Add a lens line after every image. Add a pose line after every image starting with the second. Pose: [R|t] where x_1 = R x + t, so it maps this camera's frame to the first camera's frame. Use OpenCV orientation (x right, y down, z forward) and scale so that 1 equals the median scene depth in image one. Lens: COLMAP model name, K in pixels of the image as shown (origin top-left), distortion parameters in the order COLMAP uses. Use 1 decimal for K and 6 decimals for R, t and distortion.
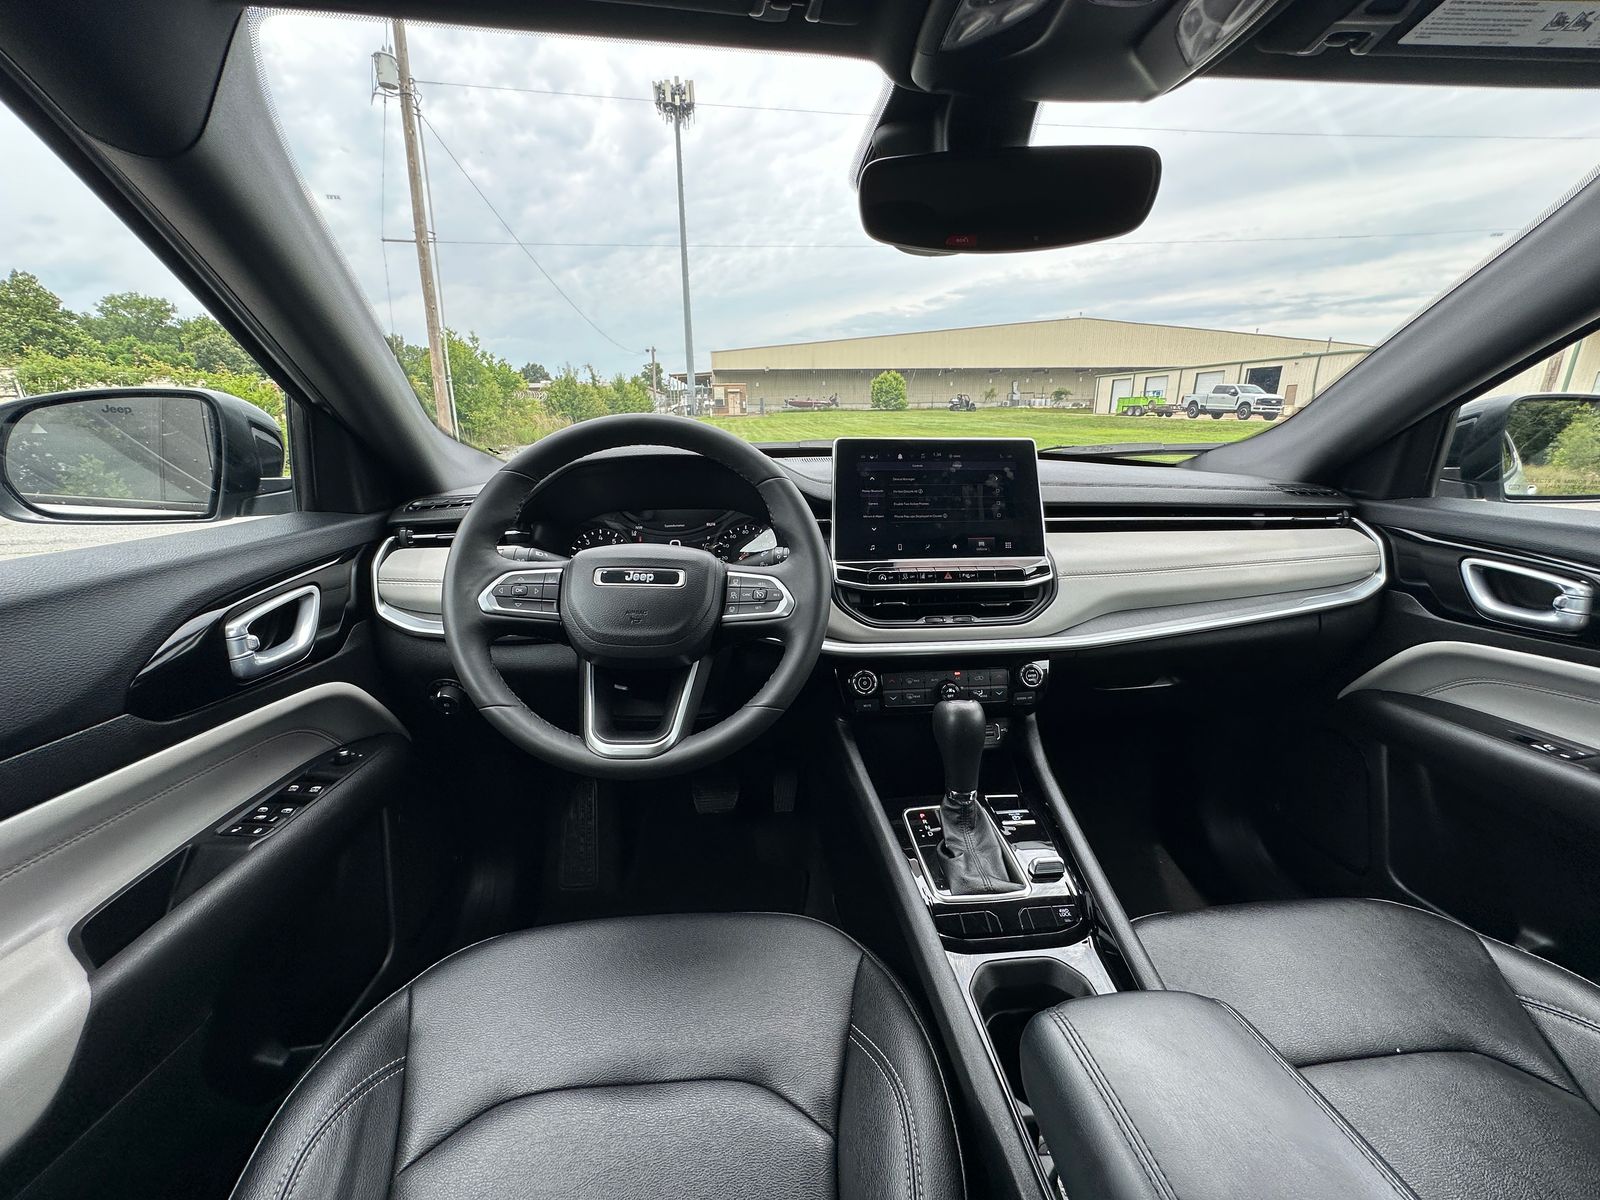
lens RADIAL K [[664.6, 0, 792.9], [0, 664.6, 586.5], [0, 0, 1]] dist [0.007886, 0.000820]
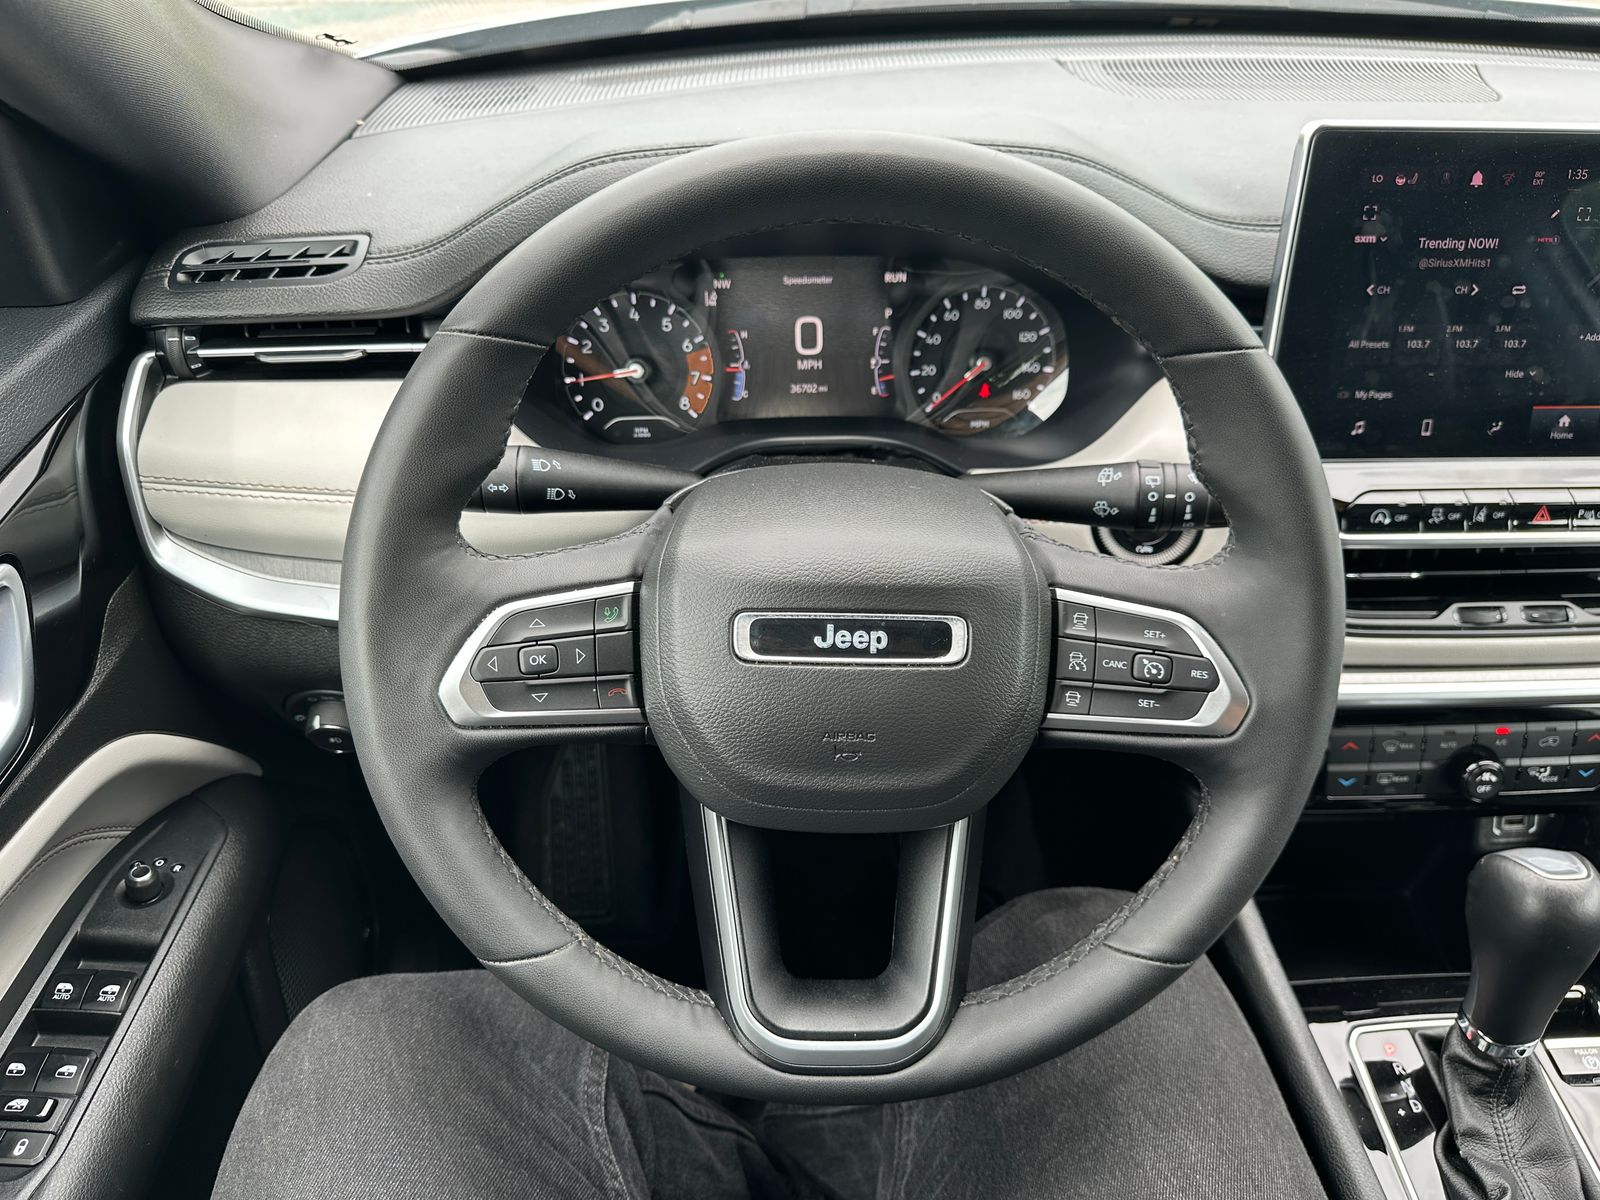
lens RADIAL K [[1152.4, 0, 801.4], [0, 1152.4, 614.6], [0, 0, 1]] dist [0.055813, -0.053945]
pose [[0.998954, 0.040186, -0.021828, -0.194470], [-0.028398, 0.919229, 0.392698, -0.224244], [0.035846, -0.391667, 0.919409, 0.318517]]
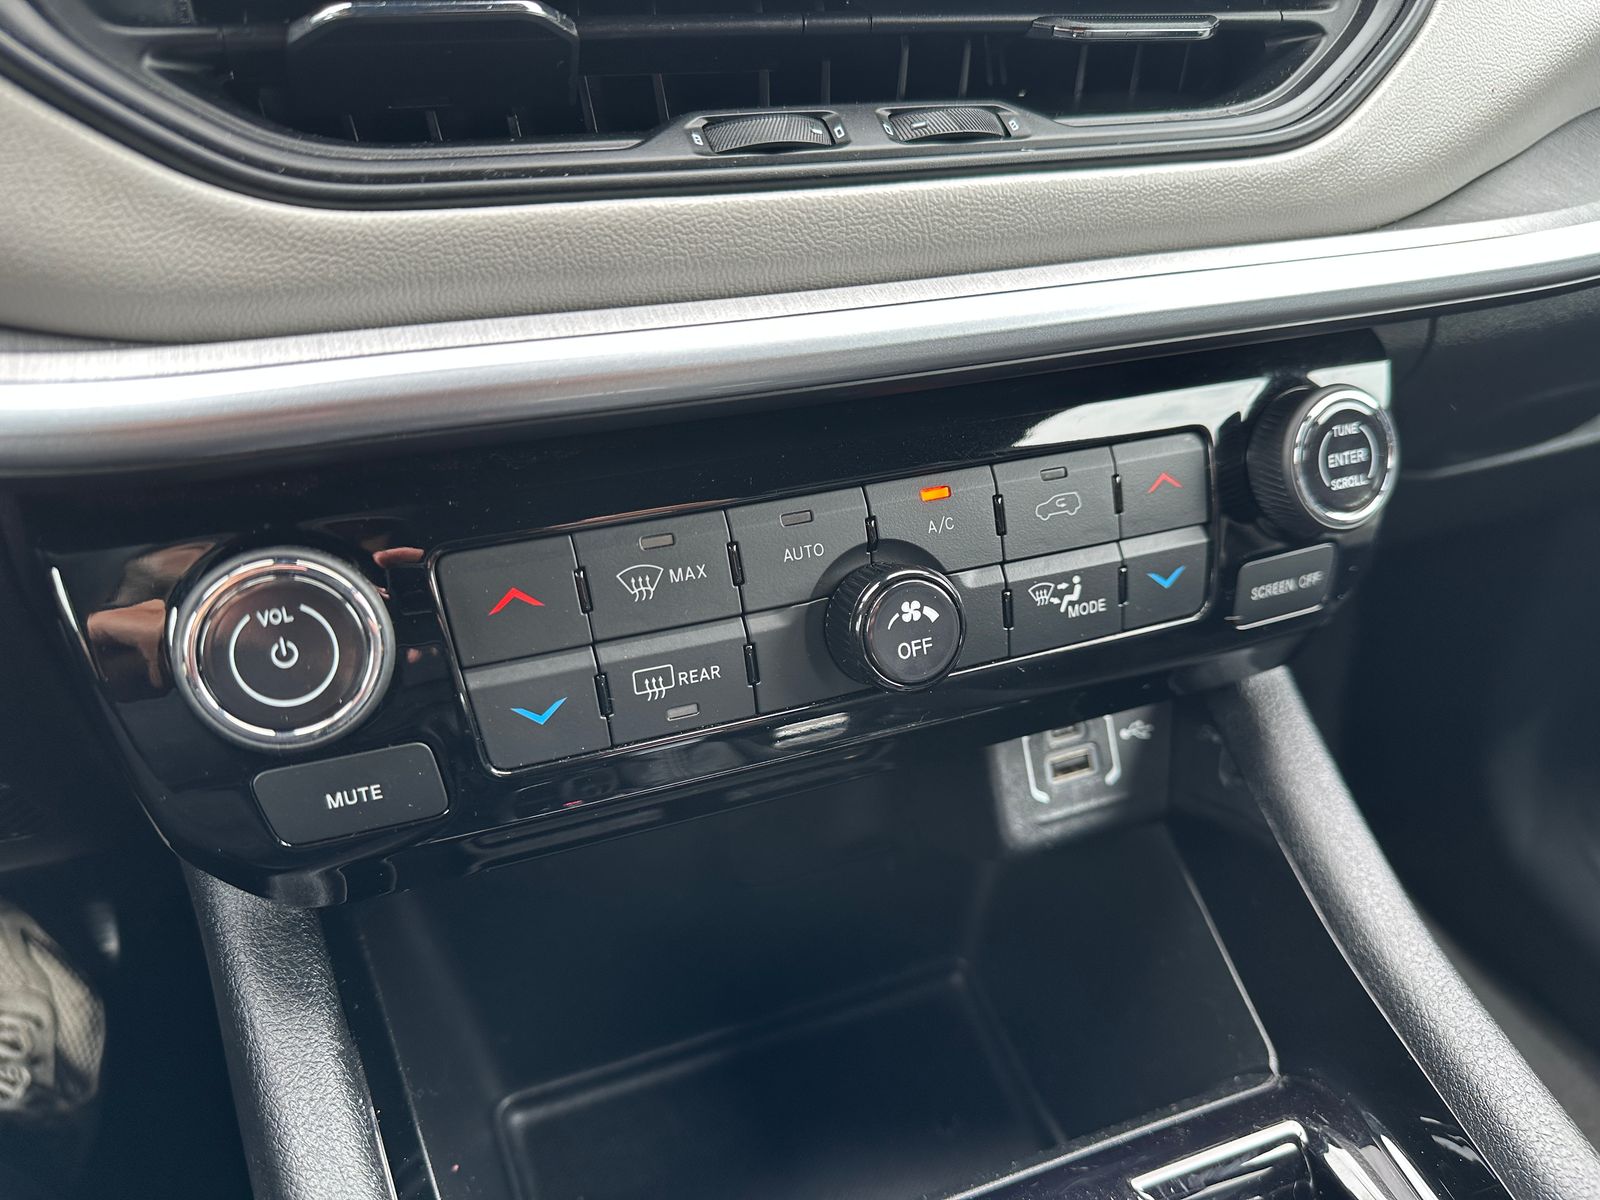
lens RADIAL K [[1152.4, 0, 791.5], [0, 1152.4, 608.7], [0, 0, 1]] dist [0.055813, -0.053945]
pose [[0.964237, -0.134599, 0.228320, 0.148207], [0.073652, 0.963597, 0.257015, 0.084234], [-0.254602, -0.231008, 0.939049, 0.747983]]
